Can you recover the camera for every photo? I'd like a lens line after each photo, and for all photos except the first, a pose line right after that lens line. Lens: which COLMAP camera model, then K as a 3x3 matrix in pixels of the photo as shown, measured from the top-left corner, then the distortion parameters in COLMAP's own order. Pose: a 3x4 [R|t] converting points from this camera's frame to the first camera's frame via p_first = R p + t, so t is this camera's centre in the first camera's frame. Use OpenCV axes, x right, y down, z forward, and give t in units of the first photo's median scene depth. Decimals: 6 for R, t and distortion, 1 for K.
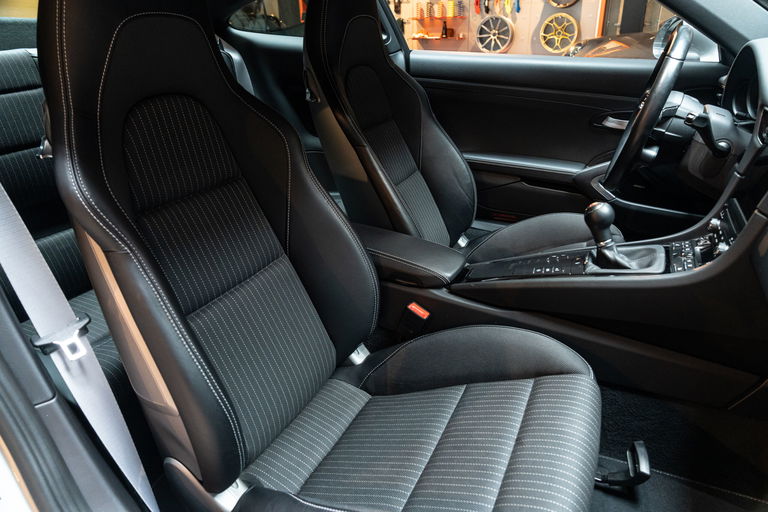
lens RADIAL K [[525.9, 0, 384.0], [0, 525.9, 256.0], [0, 0, 1]] dist [-0.030631, 0.003706]
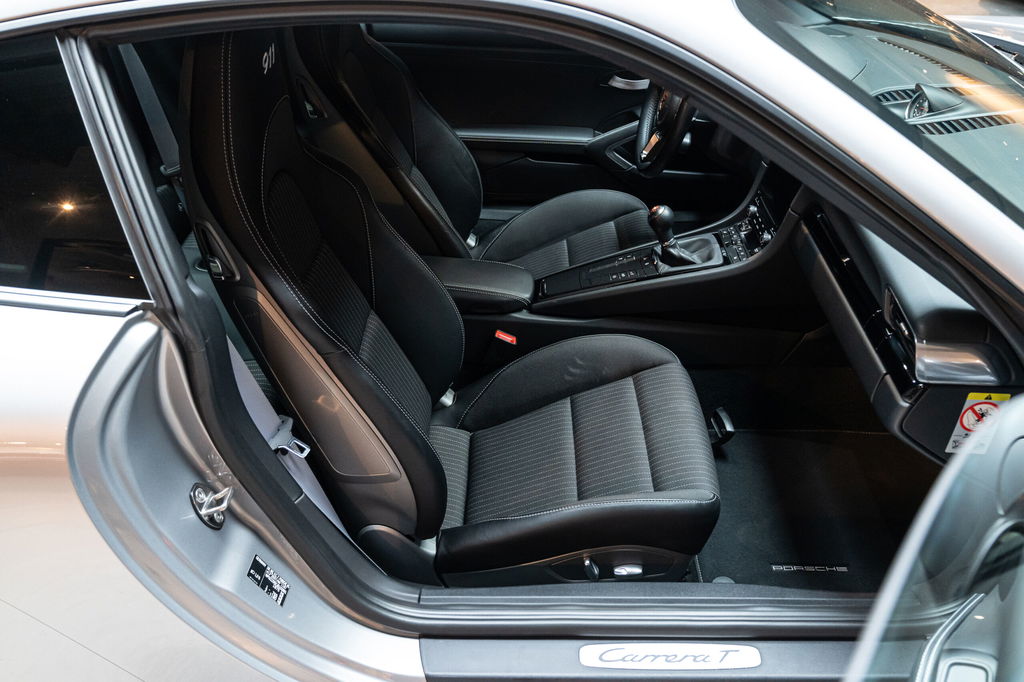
lens RADIAL K [[930.2, 0, 512.0], [0, 930.2, 341.0], [0, 0, 1]] dist [0.005387, 0.004771]
pose [[0.906640, -0.217030, 0.361805, -0.610087], [0.156767, 0.969444, 0.188685, -0.237667], [-0.391700, -0.114350, 0.912960, -0.655687]]
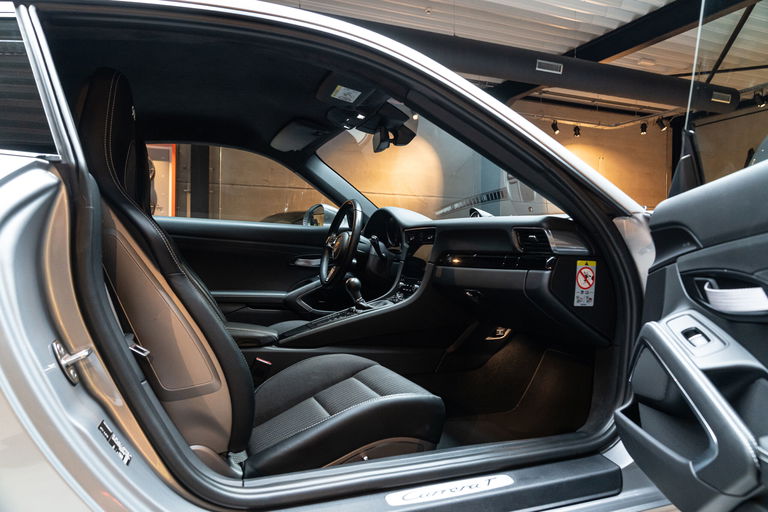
lens RADIAL K [[528.3, 0, 384.0], [0, 528.3, 256.0], [0, 0, 1]] dist [0.002538, 0.001622]
pose [[0.683404, 0.022308, 0.729700, -0.835574], [0.270229, 0.920806, -0.281235, 0.365399], [-0.678186, 0.389383, 0.623254, -0.245160]]
